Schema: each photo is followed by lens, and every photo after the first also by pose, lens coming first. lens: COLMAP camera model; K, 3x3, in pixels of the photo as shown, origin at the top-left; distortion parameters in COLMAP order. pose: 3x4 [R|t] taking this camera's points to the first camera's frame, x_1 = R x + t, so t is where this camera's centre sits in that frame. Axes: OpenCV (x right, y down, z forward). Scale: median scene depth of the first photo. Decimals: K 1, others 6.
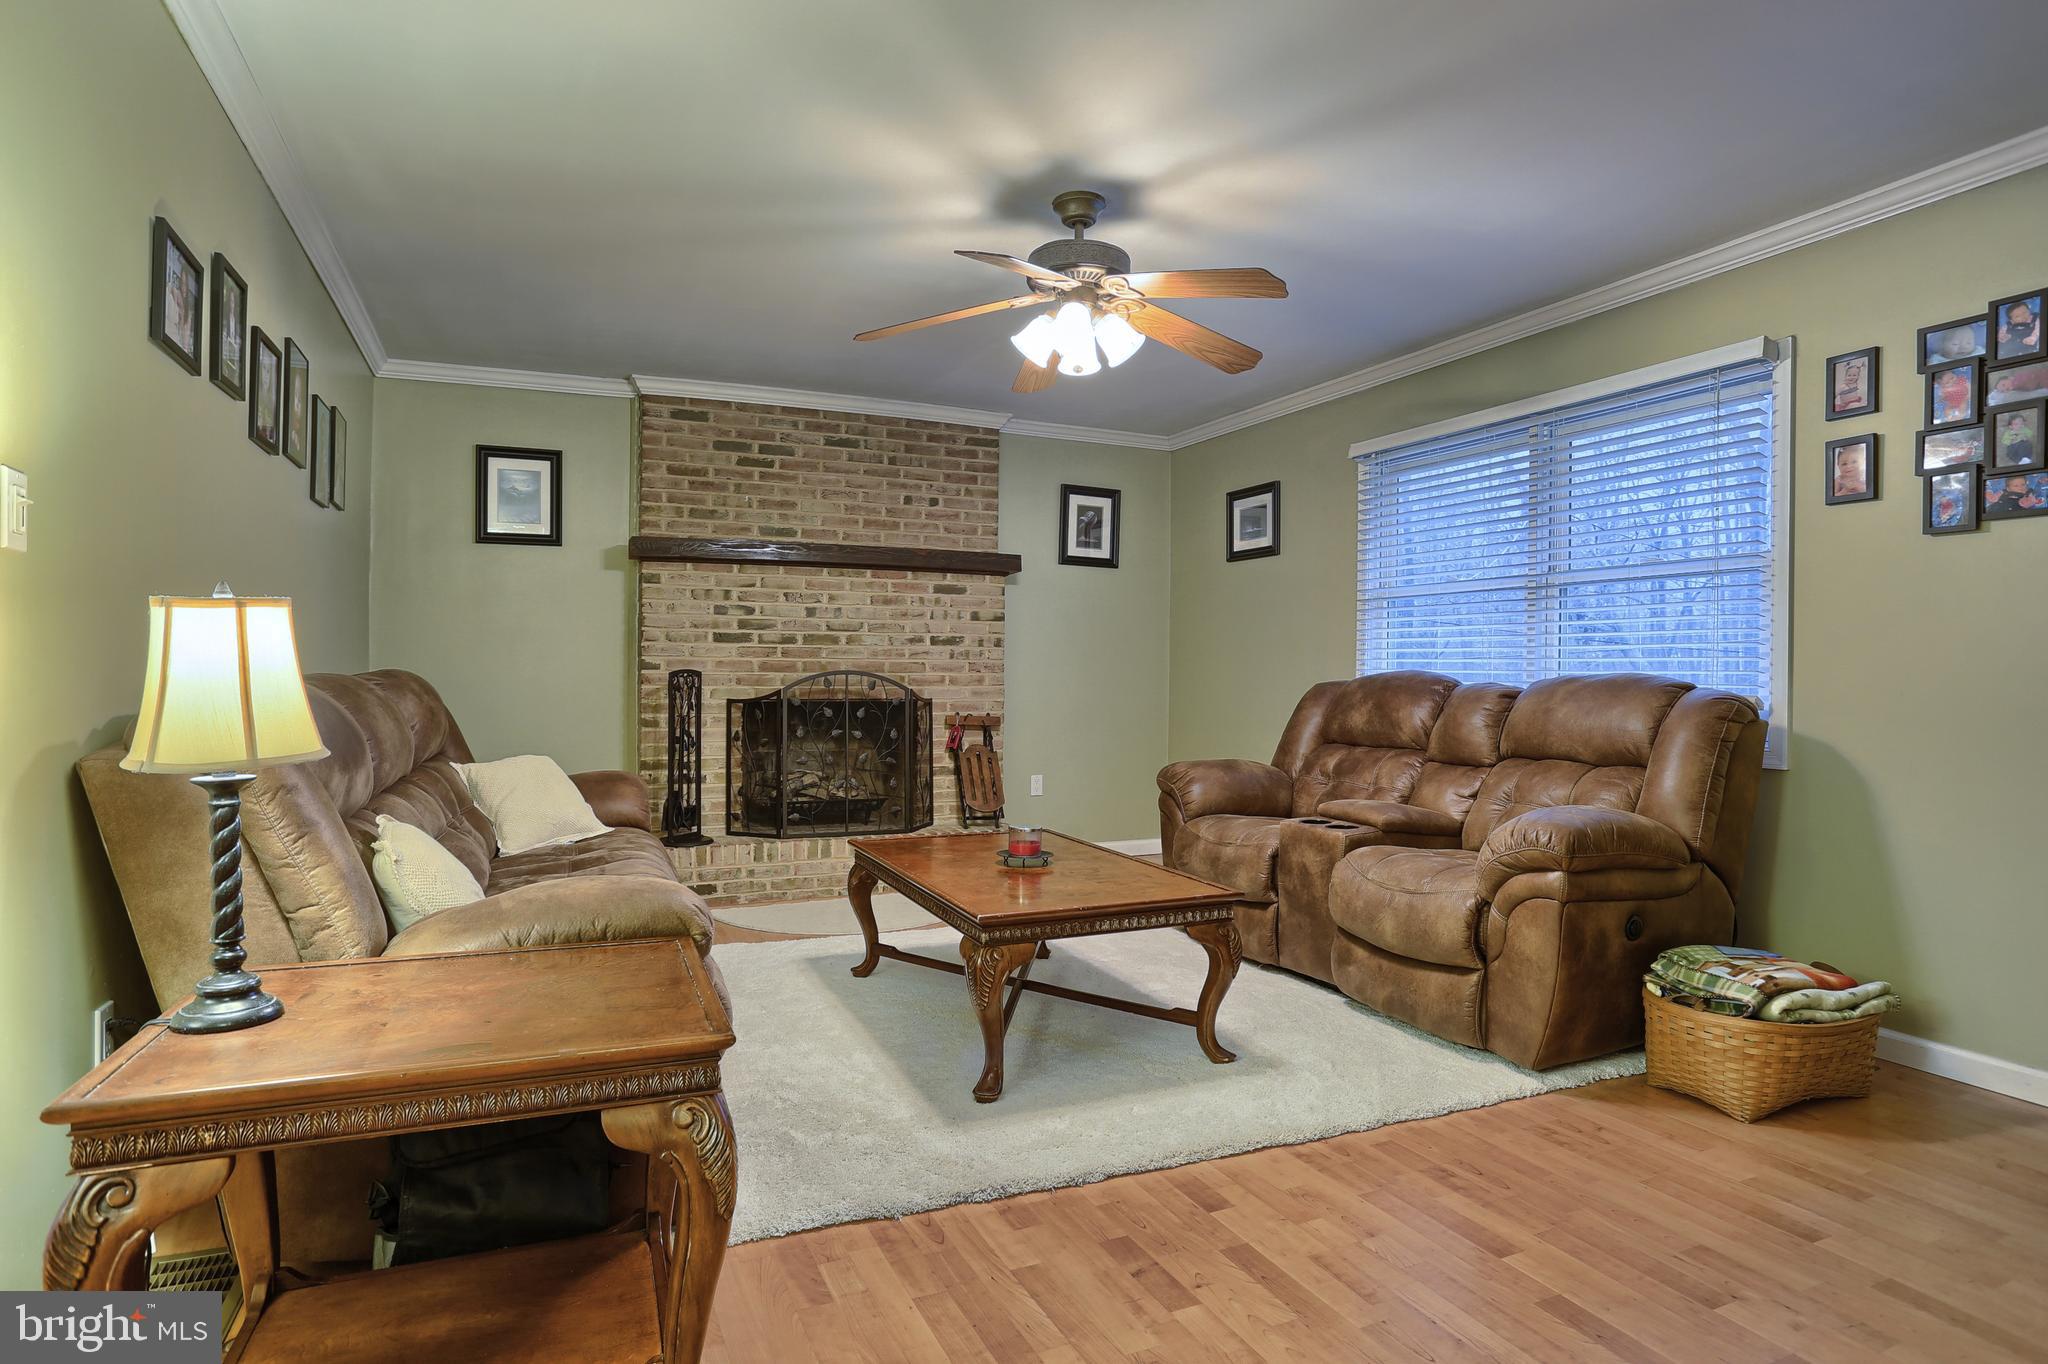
lens RADIAL K [[1122.9, 0, 1024.0], [0, 1122.9, 682.0], [0, 0, 1]] dist [-0.073738, 0.042002]
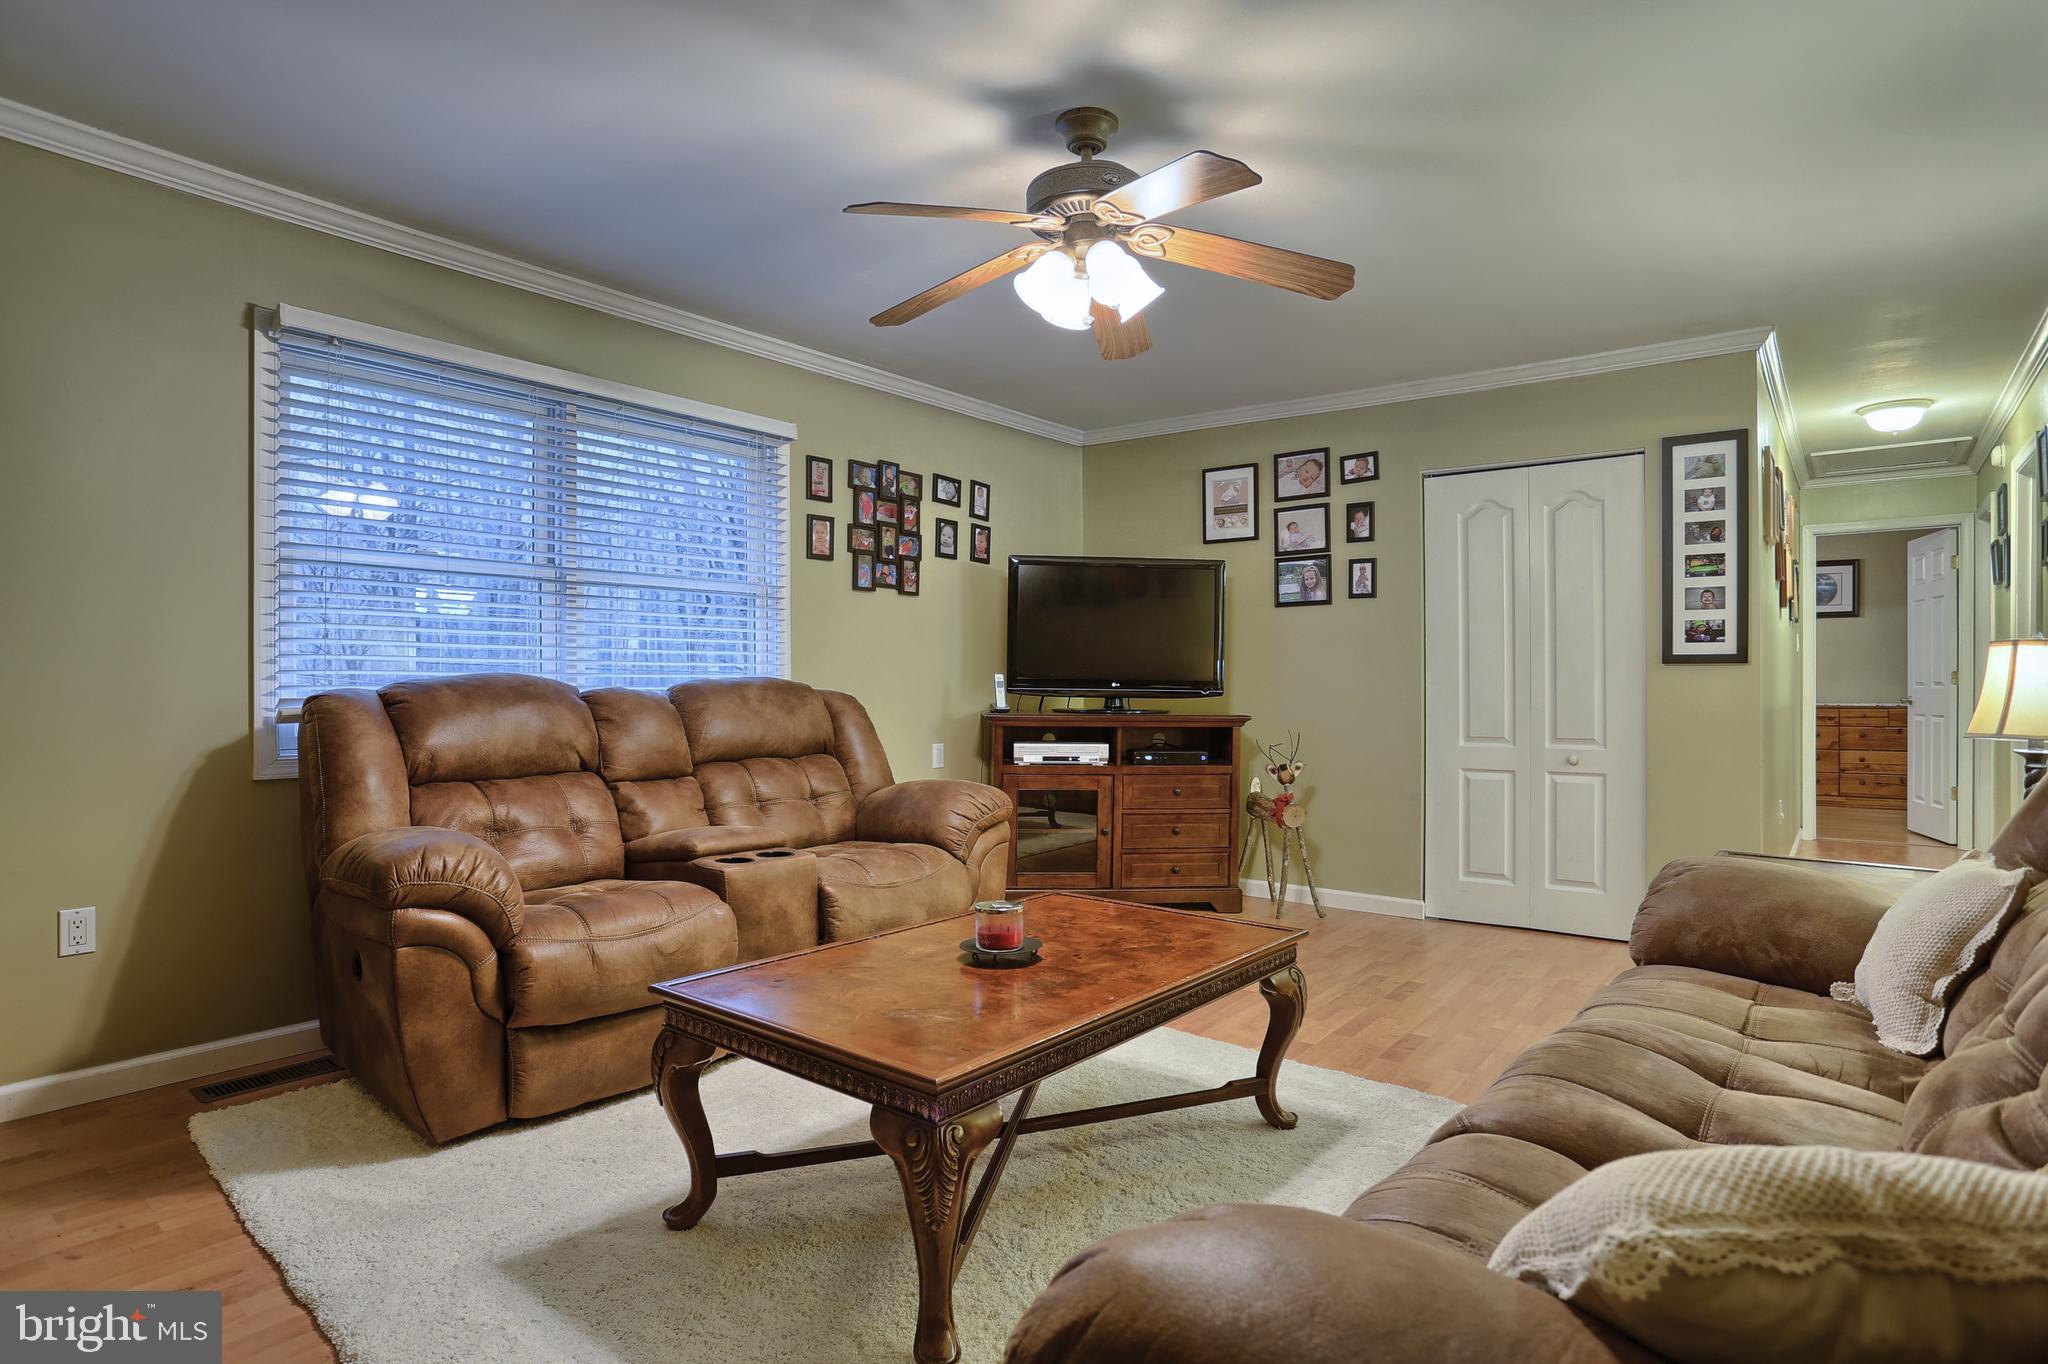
lens RADIAL K [[1122.9, 0, 1024.0], [0, 1122.9, 682.0], [0, 0, 1]] dist [-0.073738, 0.042002]
pose [[-0.481465, -0.005456, 0.876448, -0.676211], [0.003497, 0.999961, 0.008146, -0.013040], [-0.876458, 0.006987, -0.481427, 1.468668]]
